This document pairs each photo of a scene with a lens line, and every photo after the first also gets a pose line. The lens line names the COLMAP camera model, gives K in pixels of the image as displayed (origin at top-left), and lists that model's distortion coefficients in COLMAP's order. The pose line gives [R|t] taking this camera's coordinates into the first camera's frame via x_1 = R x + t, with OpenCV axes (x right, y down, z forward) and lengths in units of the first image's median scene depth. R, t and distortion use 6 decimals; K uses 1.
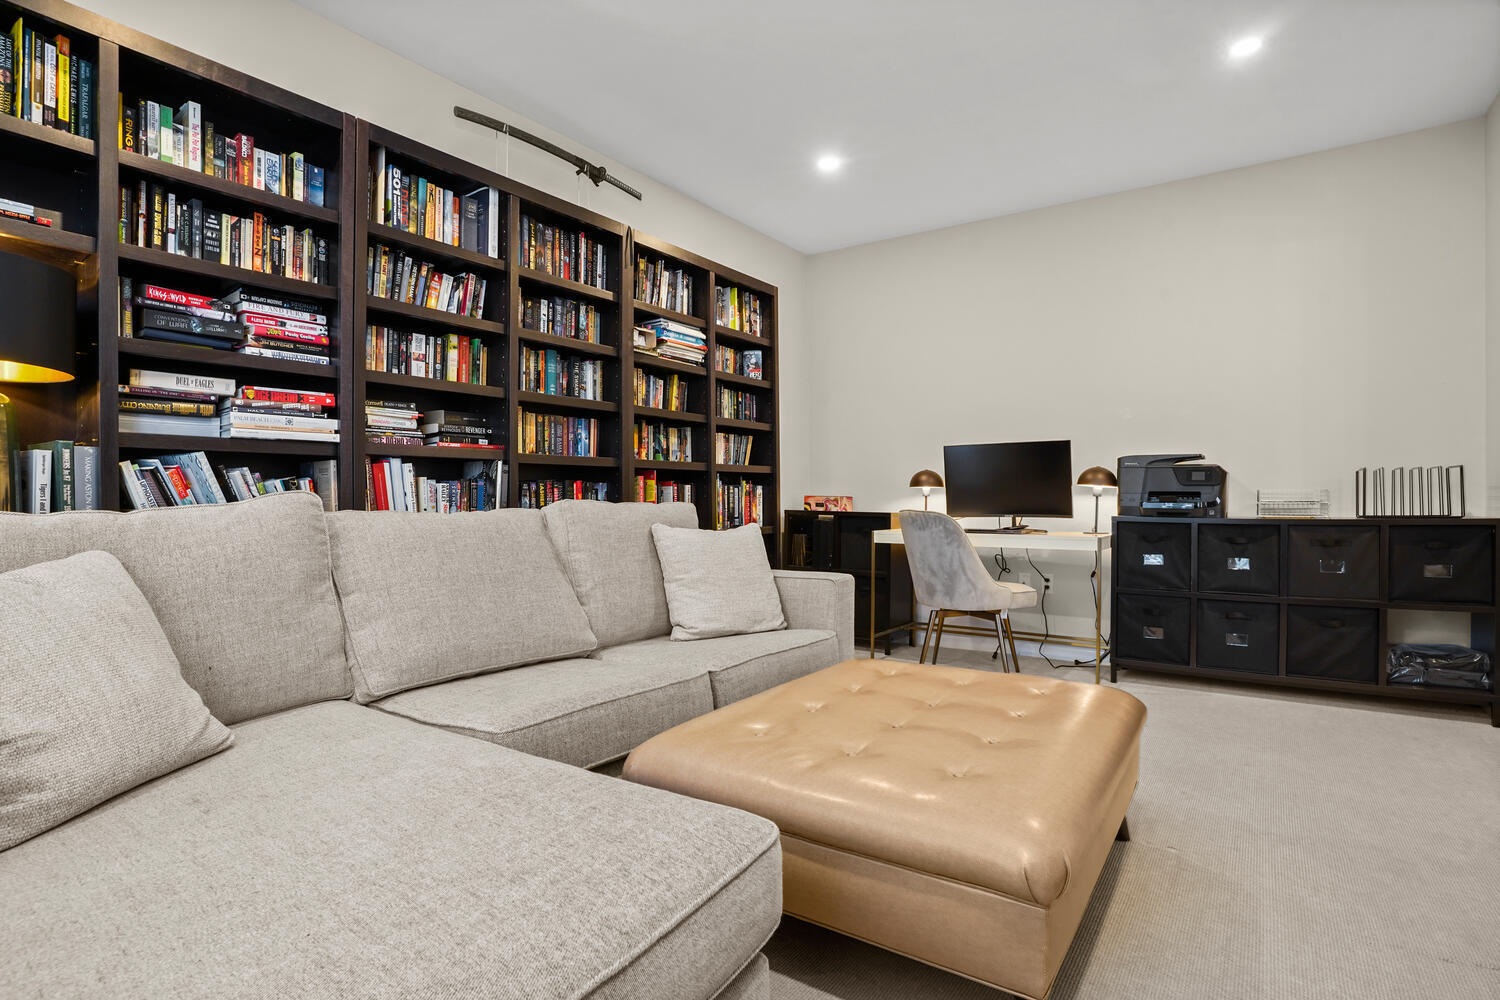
lens RADIAL K [[749.4, 0, 759.9], [0, 749.4, 497.5], [0, 0, 1]] dist [-0.053882, 0.015296]
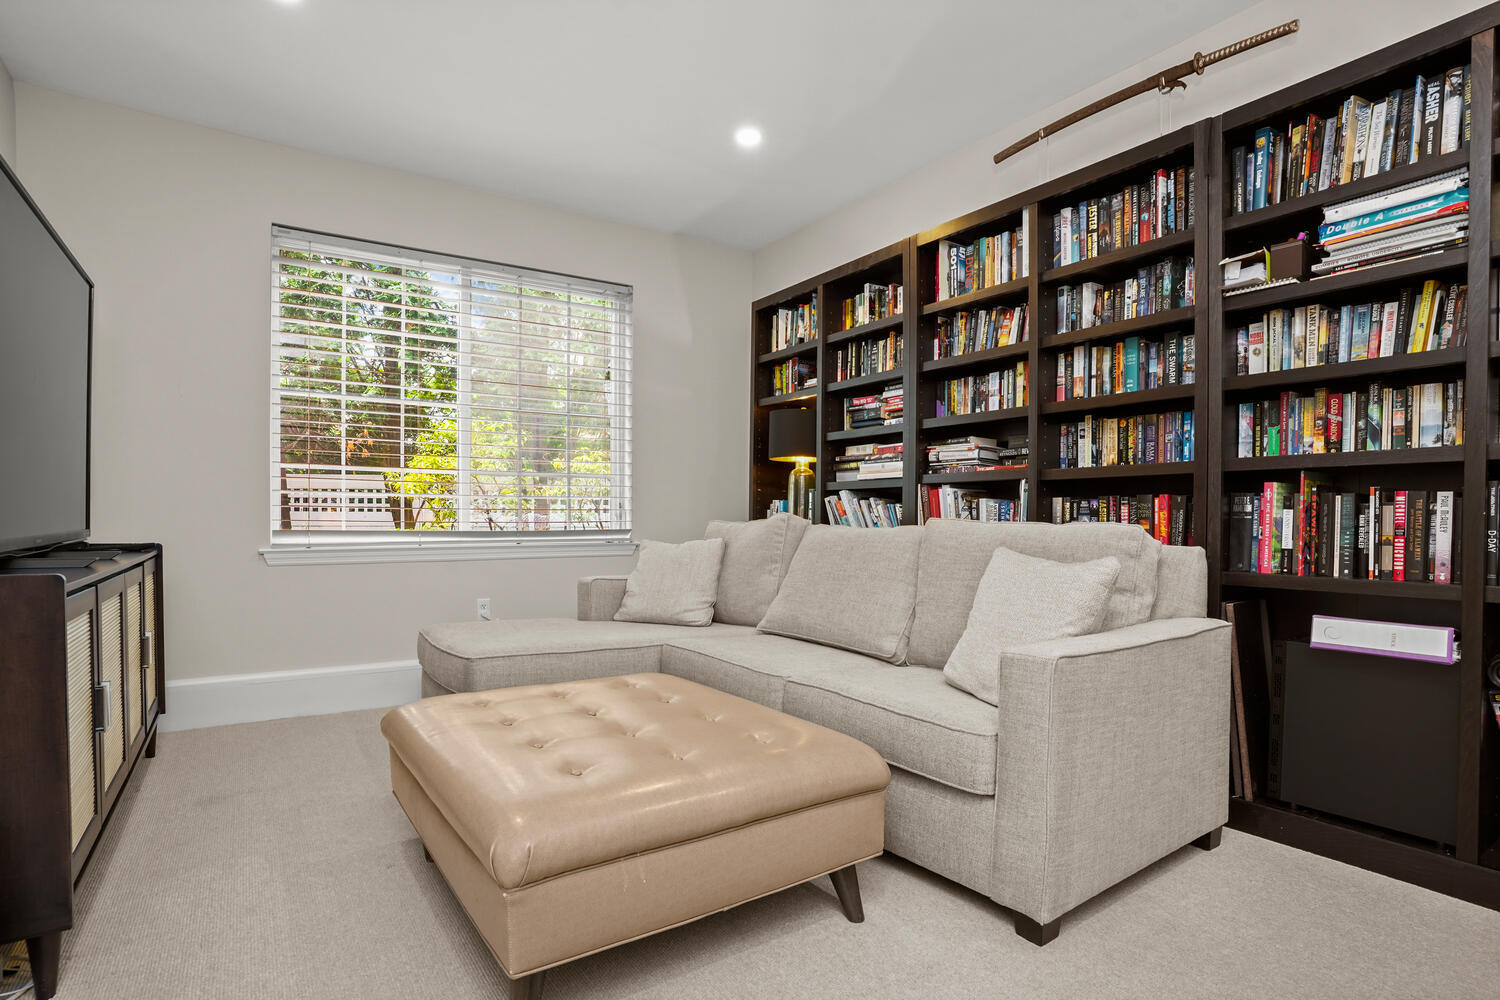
lens RADIAL K [[749.4, 0, 759.5], [0, 749.4, 513.6], [0, 0, 1]] dist [-0.053882, 0.015296]
pose [[-0.356473, 0.006741, -0.934281, 0.738247], [0.001728, 0.999977, 0.006556, -0.012336], [0.934304, 0.000723, -0.356477, 1.072051]]
